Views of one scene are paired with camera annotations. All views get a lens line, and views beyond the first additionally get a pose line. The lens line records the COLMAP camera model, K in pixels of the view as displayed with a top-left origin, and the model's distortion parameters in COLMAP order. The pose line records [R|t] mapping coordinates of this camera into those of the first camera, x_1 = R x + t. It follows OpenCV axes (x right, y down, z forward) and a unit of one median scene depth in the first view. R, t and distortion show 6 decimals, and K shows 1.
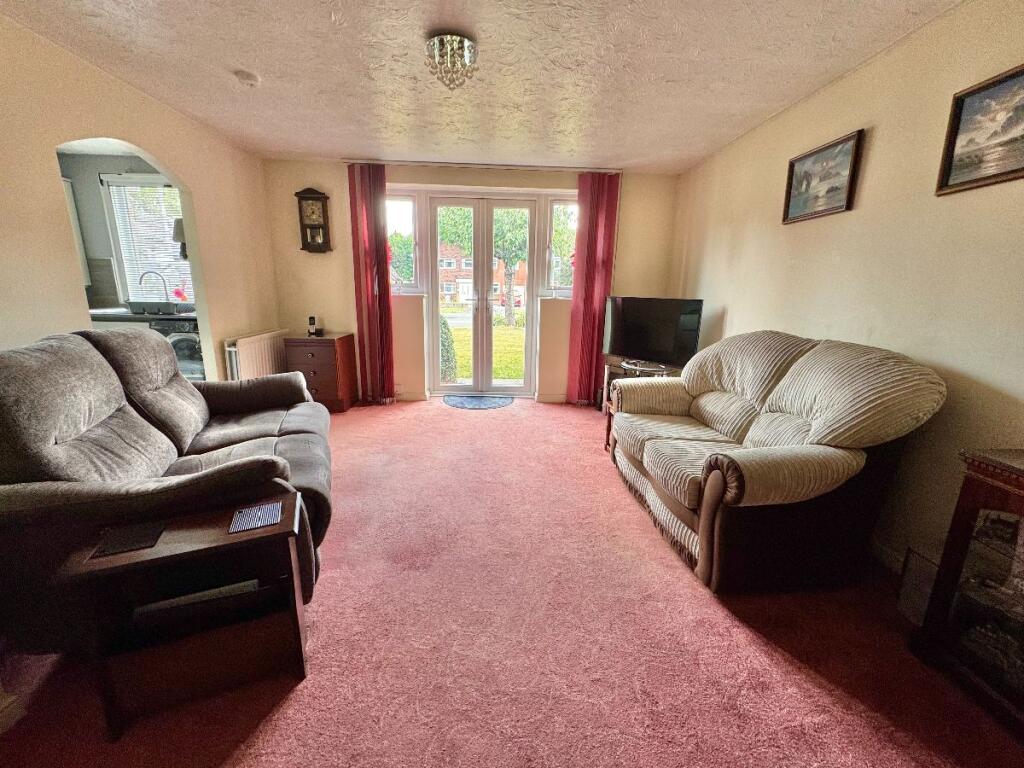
lens RADIAL K [[408.7, 0, 510.4], [0, 408.7, 382.7], [0, 0, 1]] dist [0.000325, -0.000091]
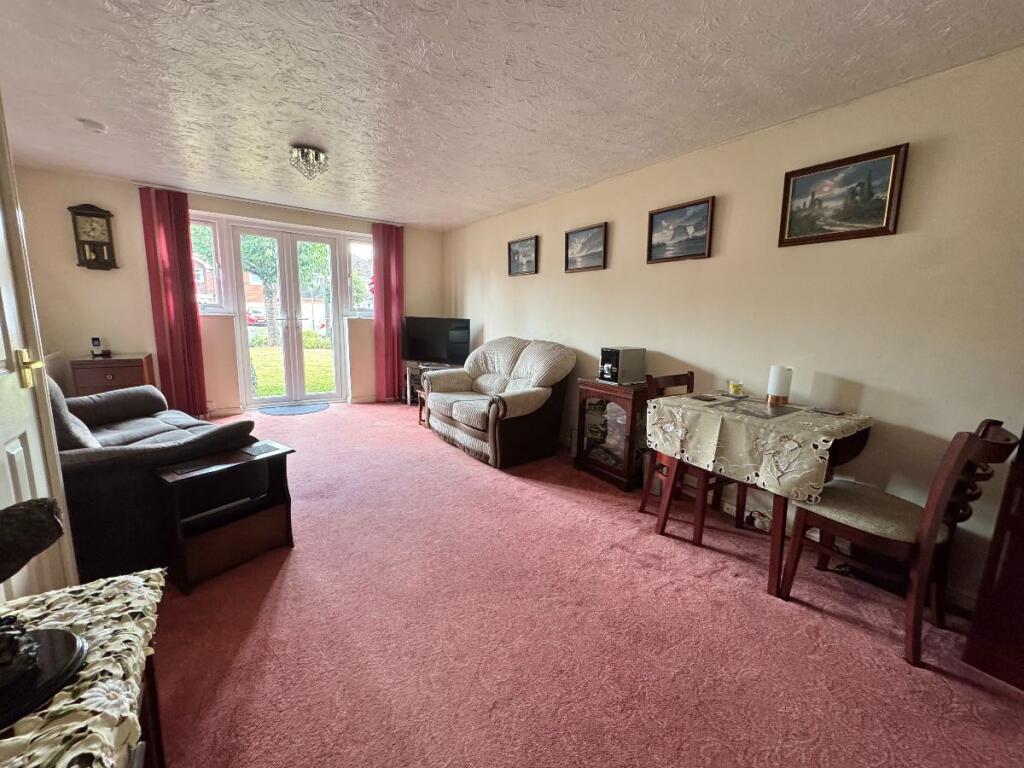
lens RADIAL K [[408.7, 0, 510.4], [0, 408.7, 382.7], [0, 0, 1]] dist [0.000325, -0.000091]
pose [[0.844670, -0.083746, 0.528695, -0.313667], [0.107311, 0.994127, -0.013974, 0.097367], [-0.524420, 0.068538, 0.848697, -0.493470]]
